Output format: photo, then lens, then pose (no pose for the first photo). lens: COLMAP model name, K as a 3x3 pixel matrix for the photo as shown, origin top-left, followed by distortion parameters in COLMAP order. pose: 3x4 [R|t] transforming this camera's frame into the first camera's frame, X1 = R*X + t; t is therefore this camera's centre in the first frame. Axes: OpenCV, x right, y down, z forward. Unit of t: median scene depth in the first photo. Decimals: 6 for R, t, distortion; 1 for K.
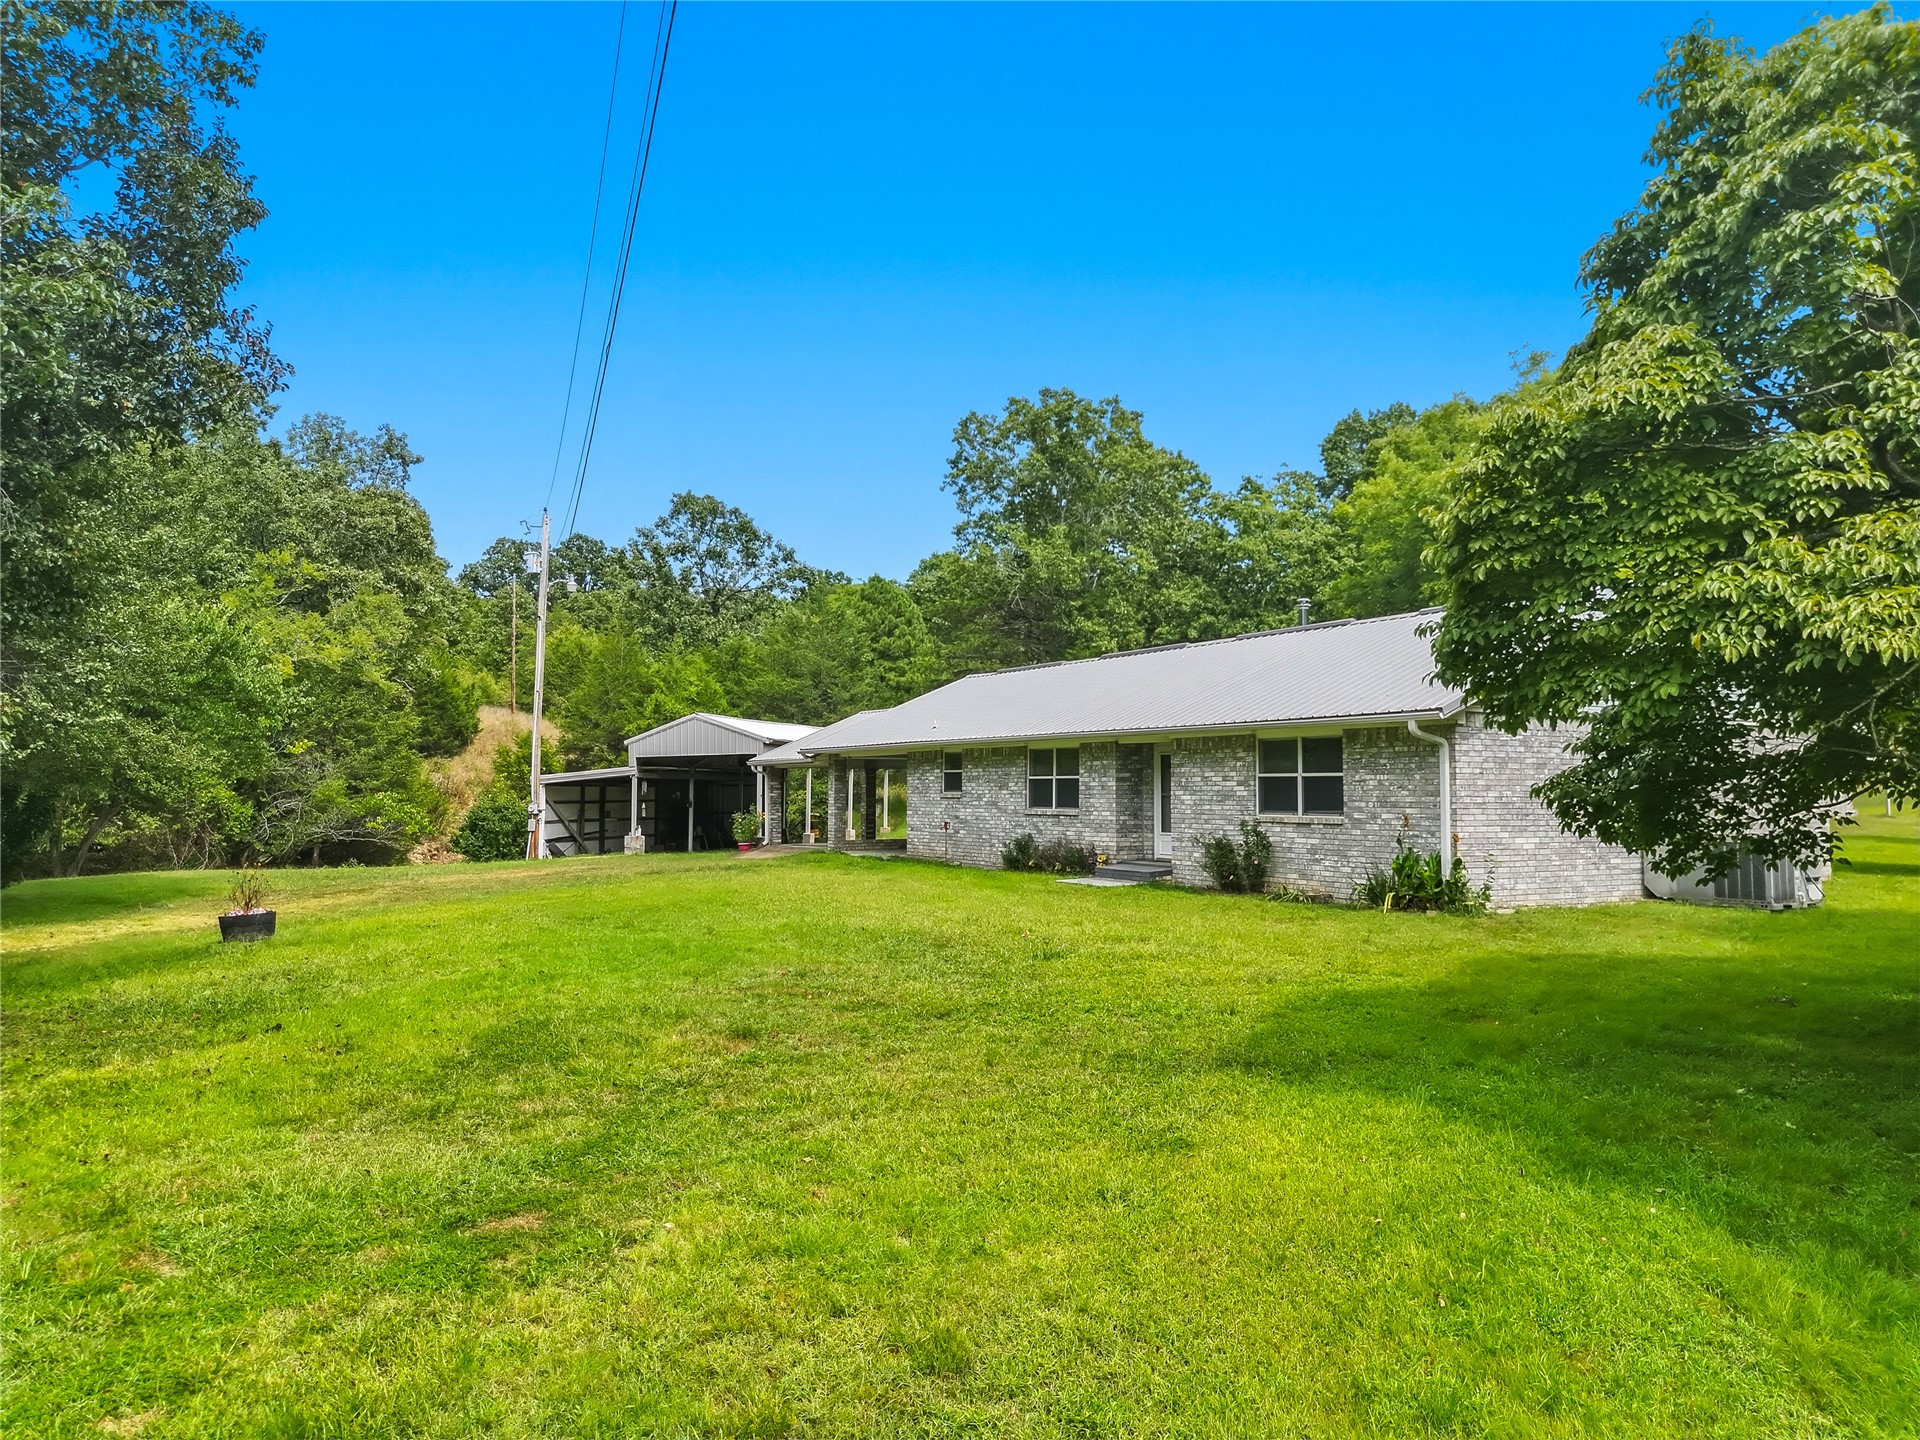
lens RADIAL K [[1346.2, 0, 960.0], [0, 1346.2, 720.0], [0, 0, 1]] dist [0.142574, -0.244279]
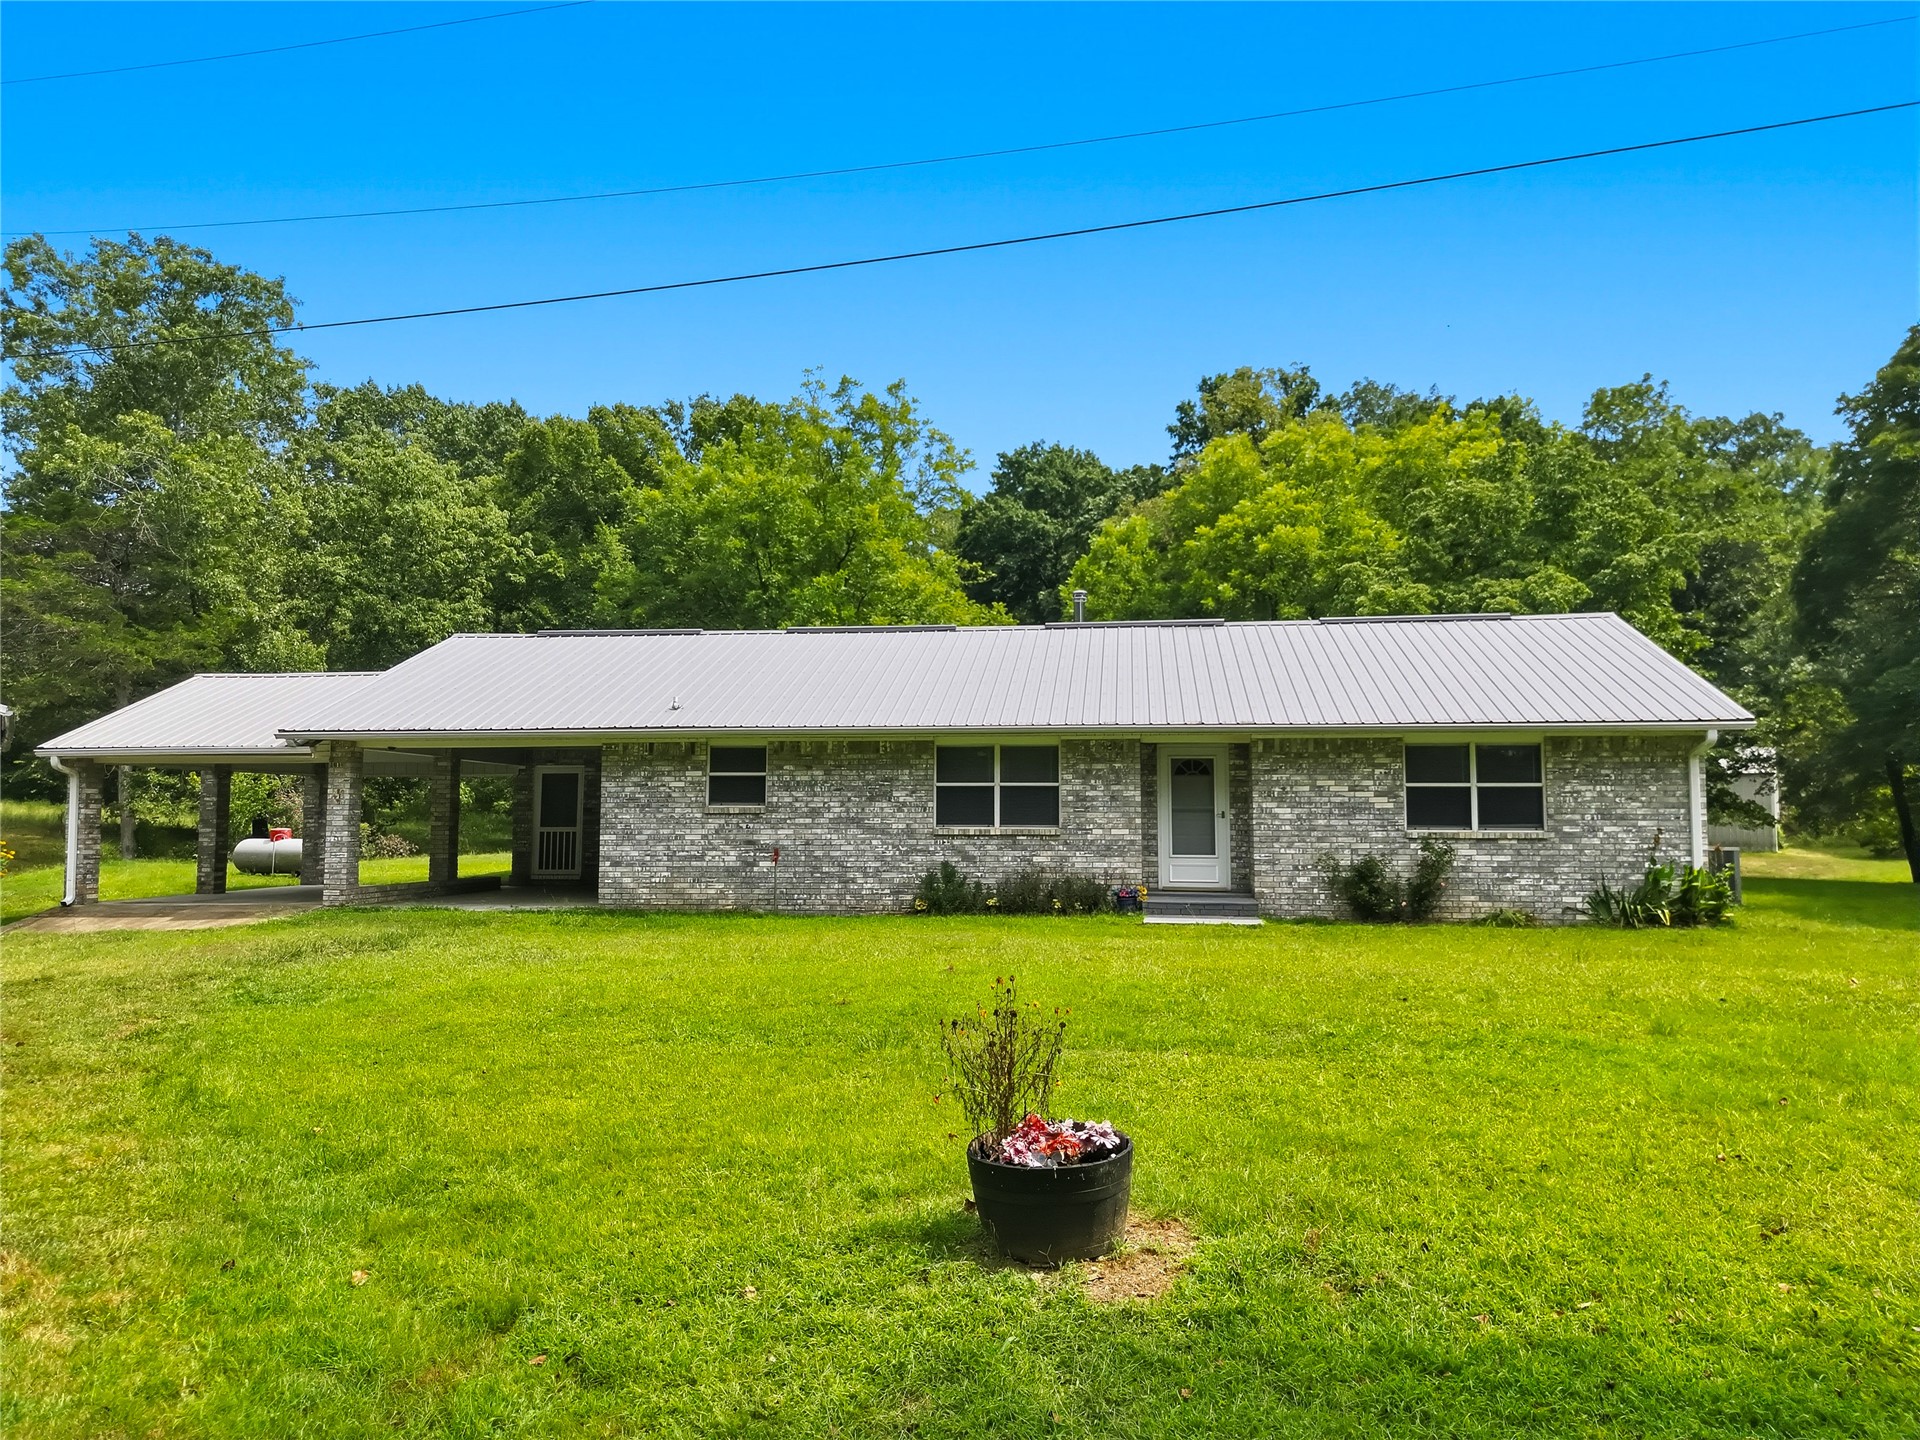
lens RADIAL K [[1346.2, 0, 960.0], [0, 1346.2, 720.0], [0, 0, 1]] dist [0.142574, -0.244279]
pose [[0.613481, 0.062483, 0.787233, -0.322563], [-0.042645, 0.998032, -0.045982, 0.025615], [-0.788557, -0.005363, 0.614938, 0.340283]]
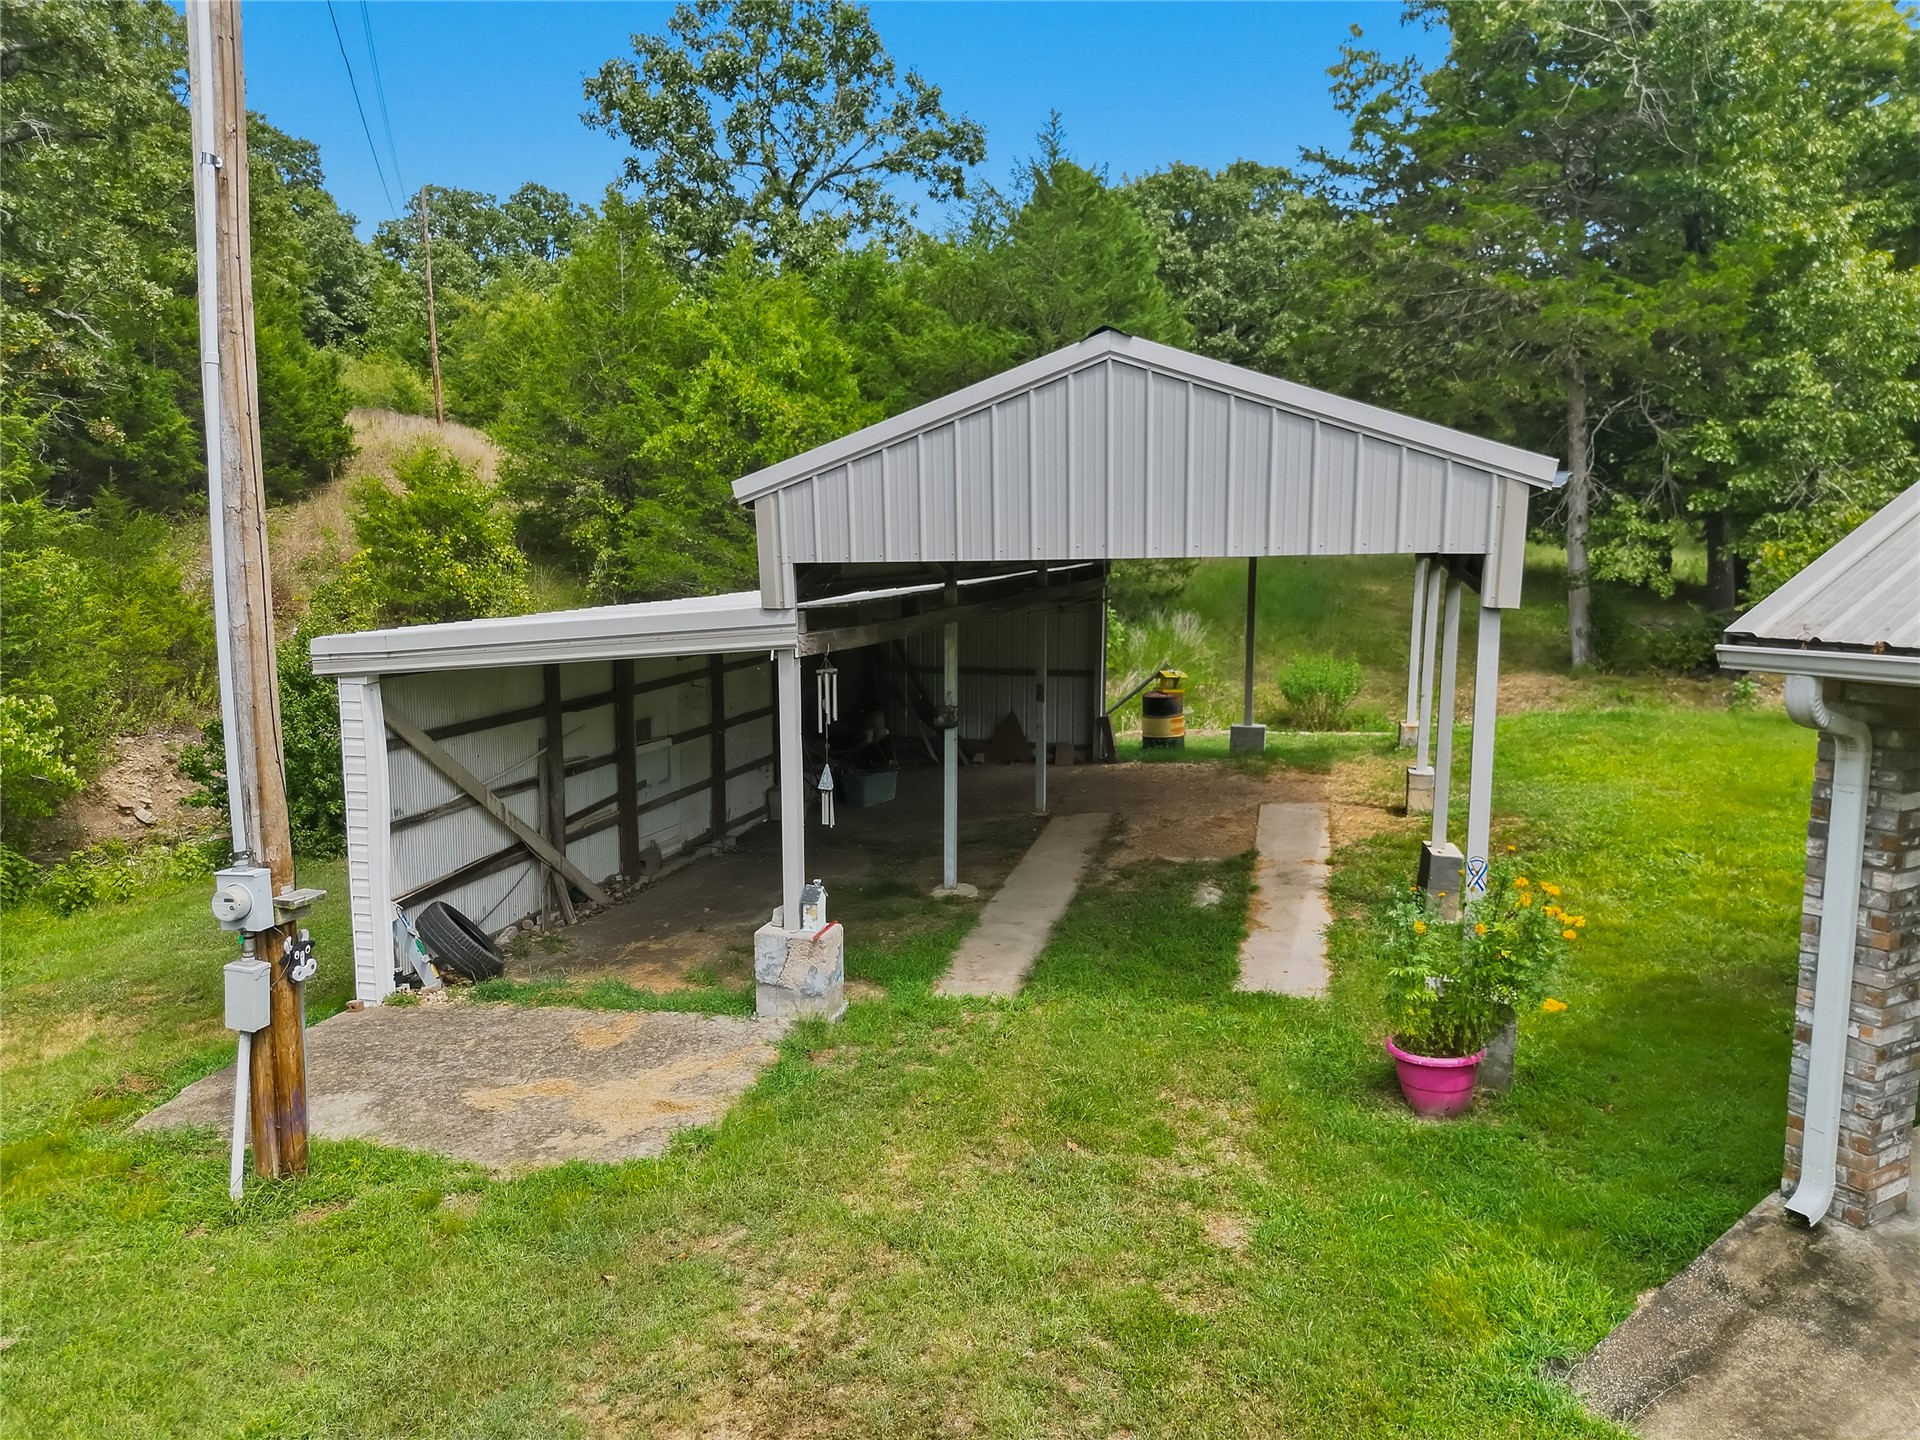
lens RADIAL K [[1372.4, 0, 969.4], [0, 1372.4, 726.5], [0, 0, 1]] dist [0.019811, -0.003466]
pose [[0.999885, -0.004713, 0.014408, -0.210512], [0.001747, 0.979944, 0.199268, 0.010389], [-0.015058, -0.199219, 0.979839, 0.772940]]
